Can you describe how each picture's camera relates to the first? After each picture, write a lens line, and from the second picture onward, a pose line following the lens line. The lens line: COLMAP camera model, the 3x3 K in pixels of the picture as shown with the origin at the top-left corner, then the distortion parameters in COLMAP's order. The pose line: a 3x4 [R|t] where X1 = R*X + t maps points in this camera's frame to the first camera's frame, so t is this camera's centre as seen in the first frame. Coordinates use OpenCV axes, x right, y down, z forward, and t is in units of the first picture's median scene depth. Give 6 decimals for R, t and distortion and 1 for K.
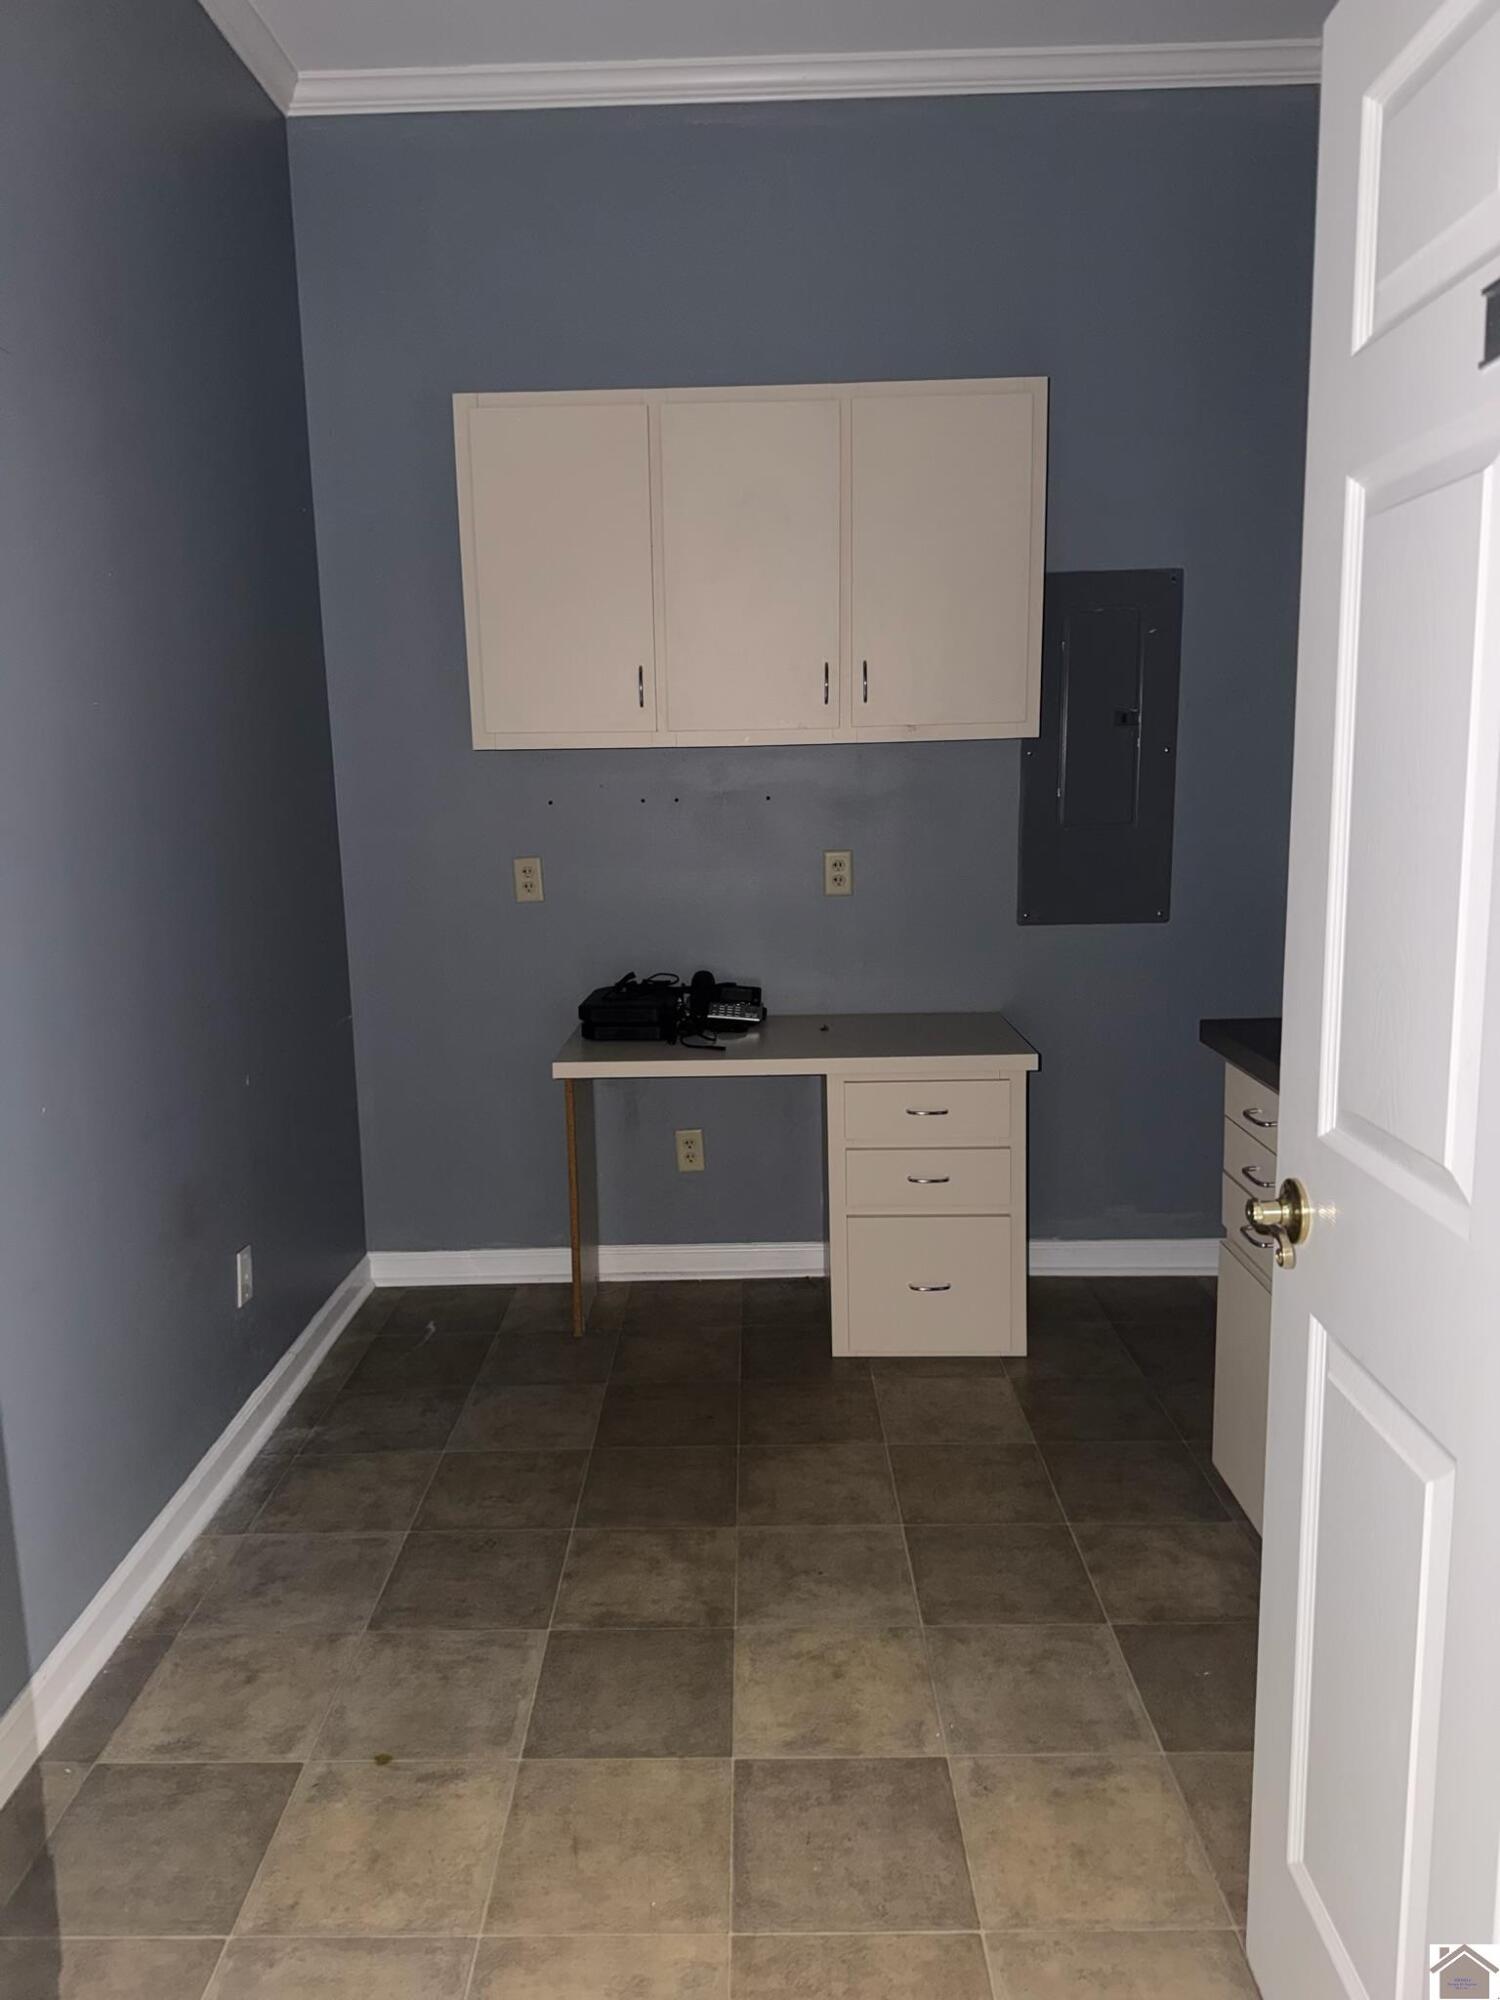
lens RADIAL K [[1404.9, 0, 749.2], [0, 1404.9, 990.9], [0, 0, 1]] dist [0.112997, -0.164078]
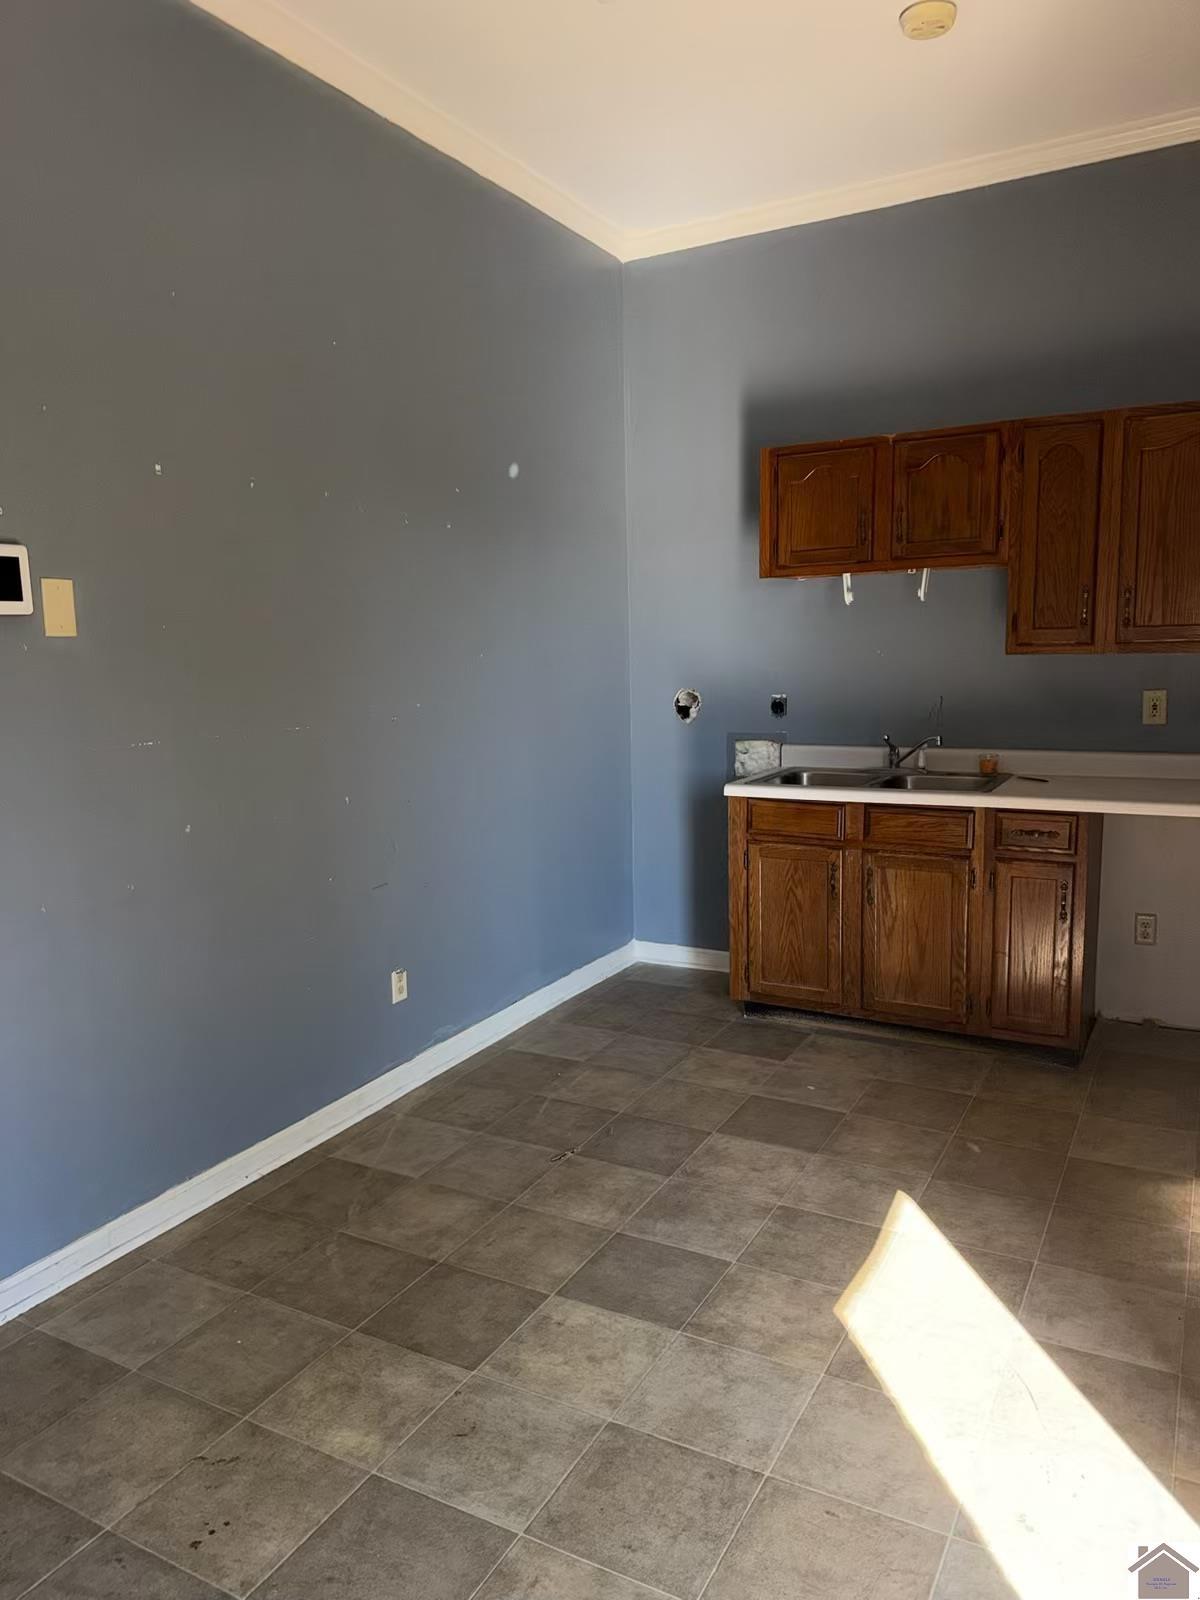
lens RADIAL K [[1123.9, 0, 599.4], [0, 1123.9, 792.8], [0, 0, 1]] dist [0.112997, -0.164078]
pose [[-0.474583, 0.147945, -0.867688, 1.365091], [-0.113540, 0.967249, 0.227021, -0.280401], [0.872857, 0.206257, -0.442242, 1.423594]]
